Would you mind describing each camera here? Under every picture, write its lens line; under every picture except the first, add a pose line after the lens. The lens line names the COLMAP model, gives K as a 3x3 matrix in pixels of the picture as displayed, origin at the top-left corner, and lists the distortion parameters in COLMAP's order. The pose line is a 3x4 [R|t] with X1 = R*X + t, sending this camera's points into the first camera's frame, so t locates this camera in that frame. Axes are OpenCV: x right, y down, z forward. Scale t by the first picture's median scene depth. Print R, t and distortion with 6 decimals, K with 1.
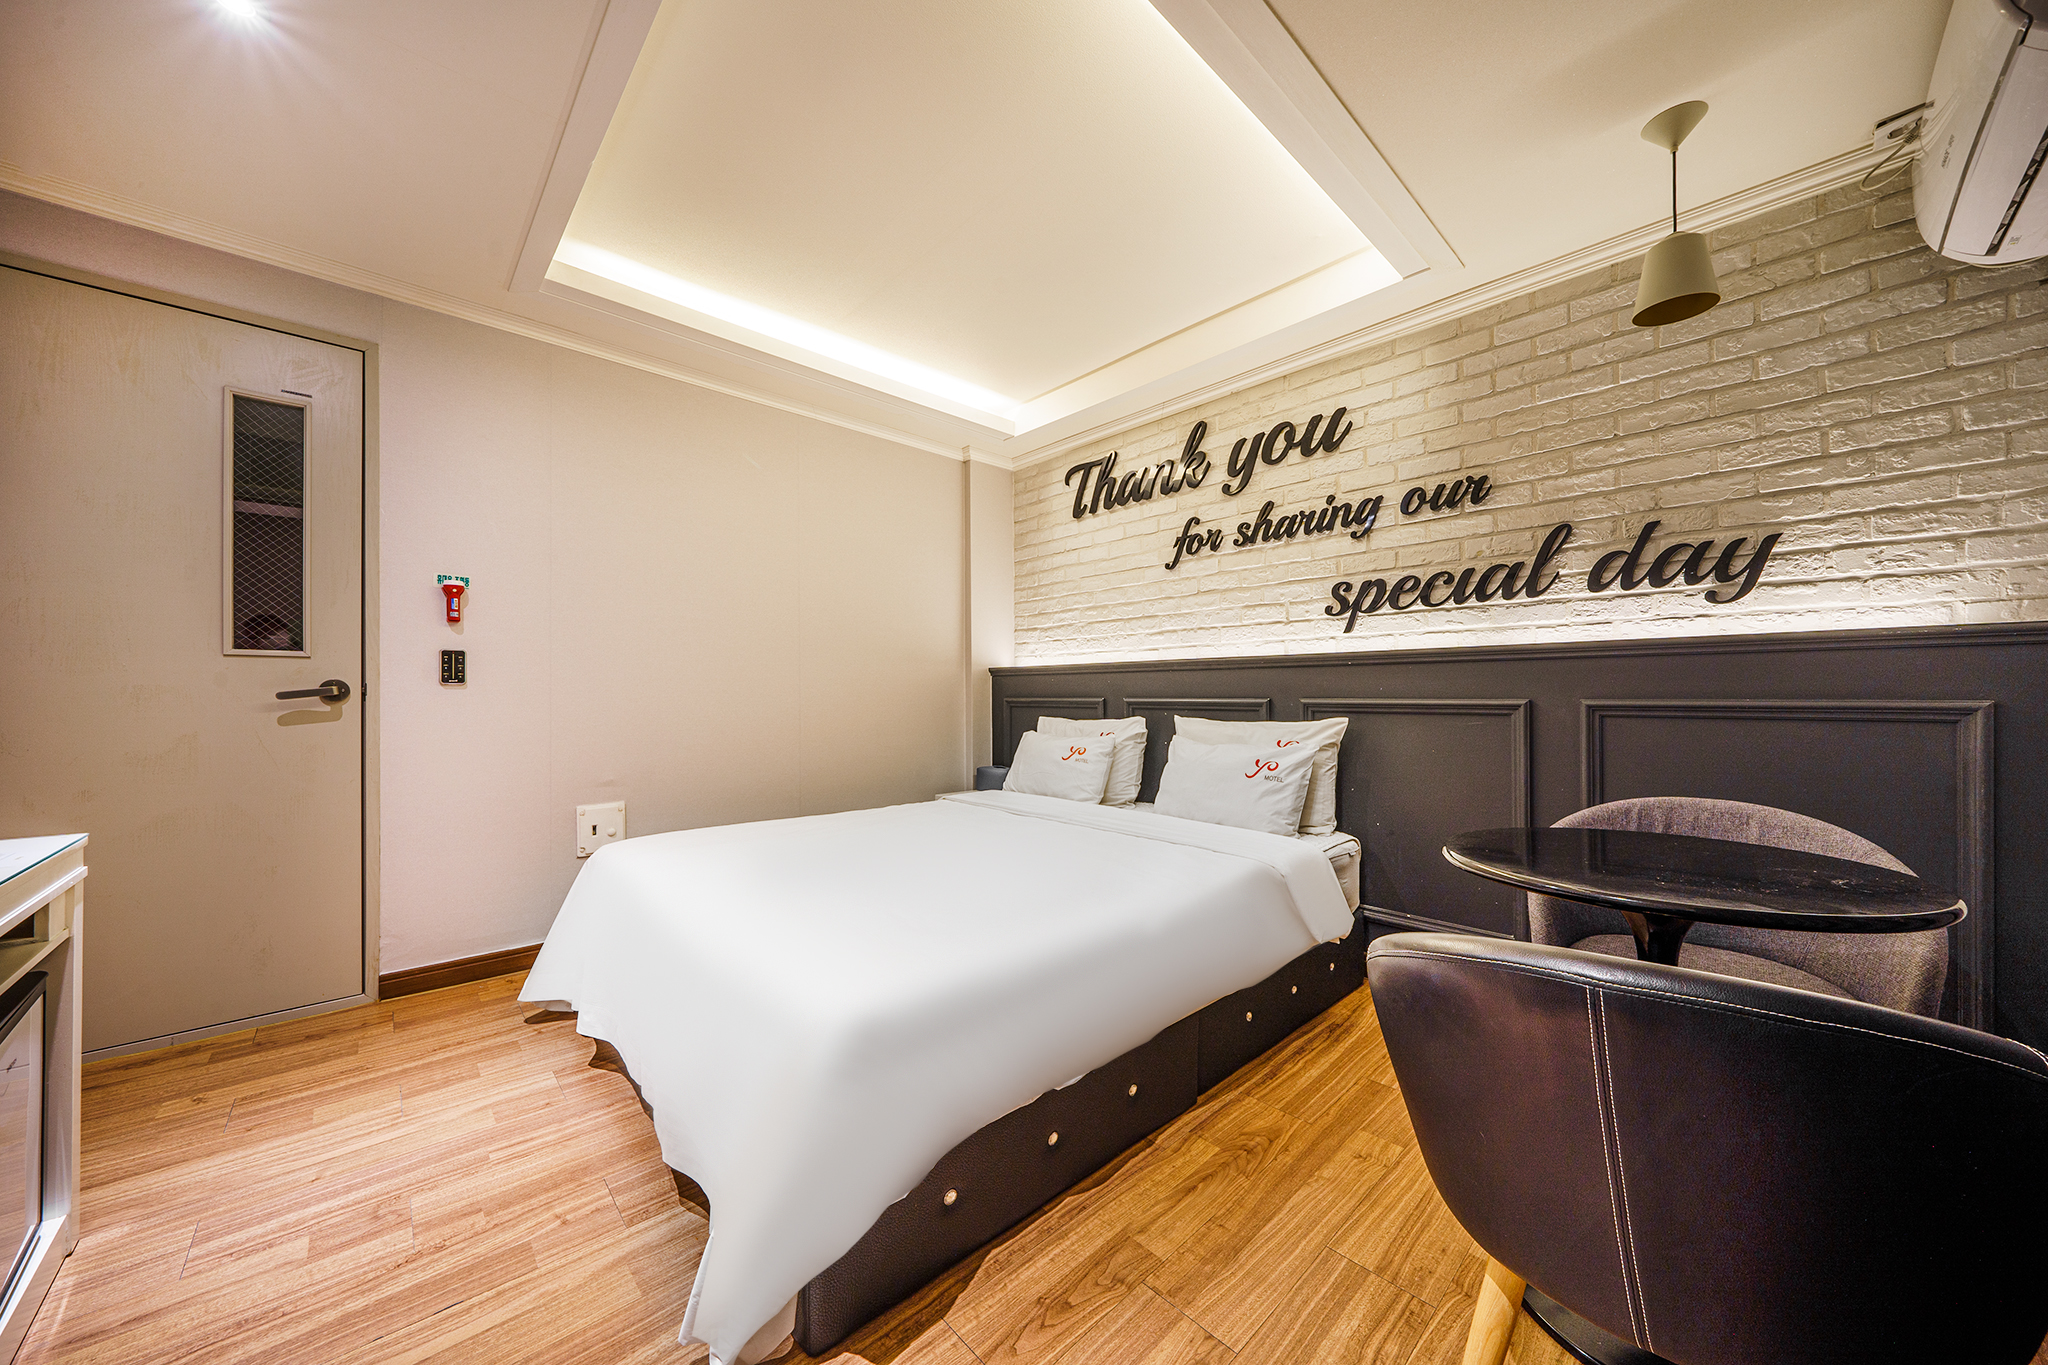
lens RADIAL K [[704.2, 0, 1025.5], [0, 704.2, 696.9], [0, 0, 1]] dist [-0.006697, -0.000065]
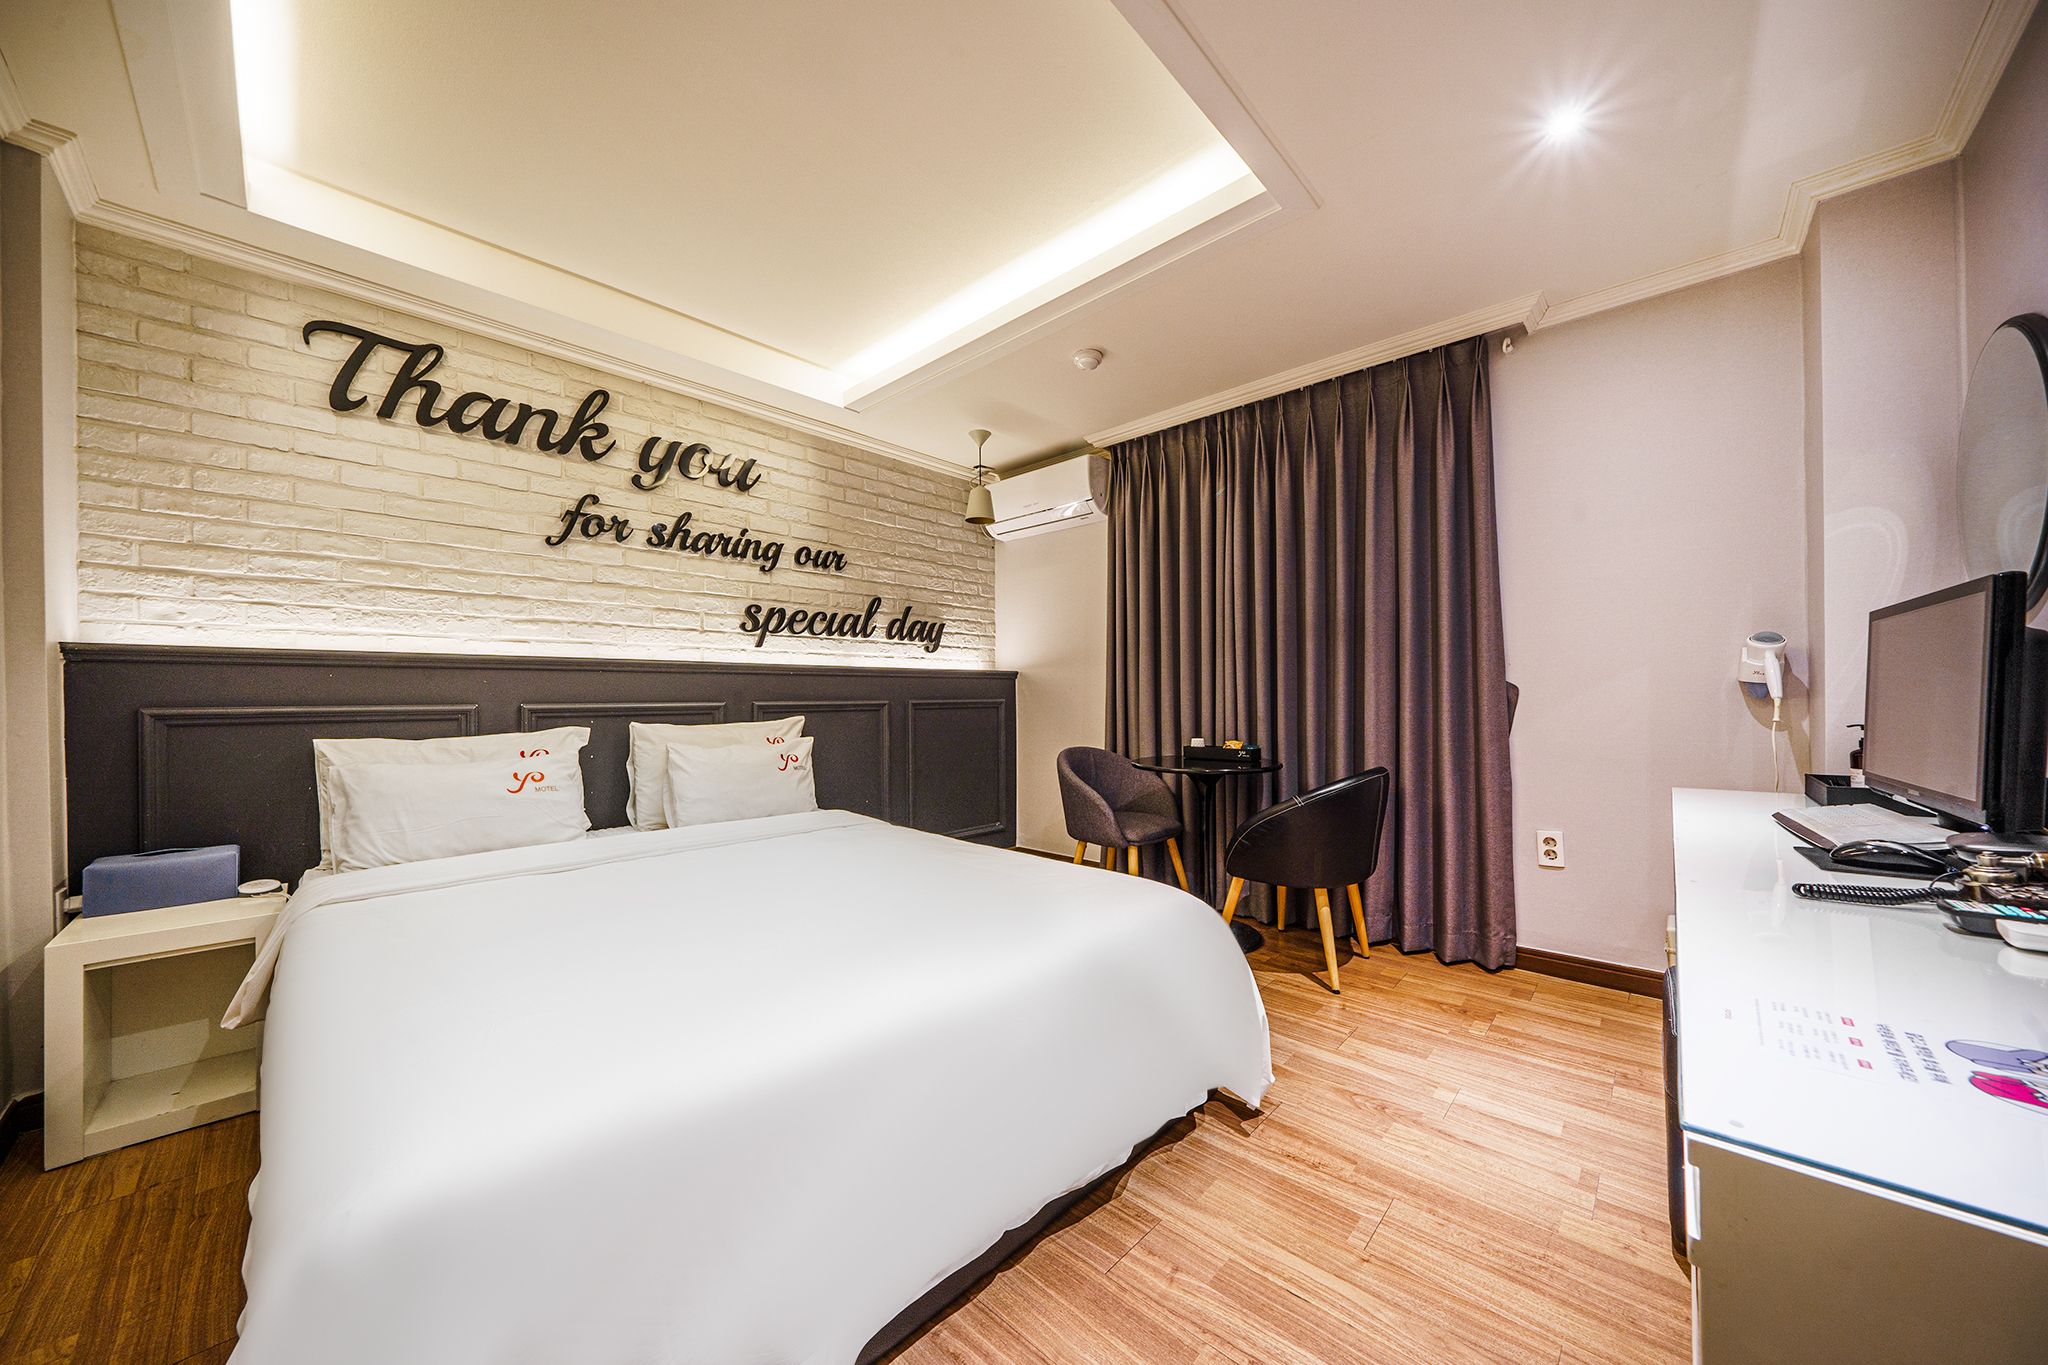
lens RADIAL K [[704.2, 0, 1025.5], [0, 704.2, 696.9], [0, 0, 1]] dist [-0.006697, -0.000065]
pose [[-0.069503, 0.001686, 0.997580, -0.784163], [0.009378, 0.999955, -0.001036, -0.000458], [-0.997538, 0.009284, -0.069516, 0.628672]]
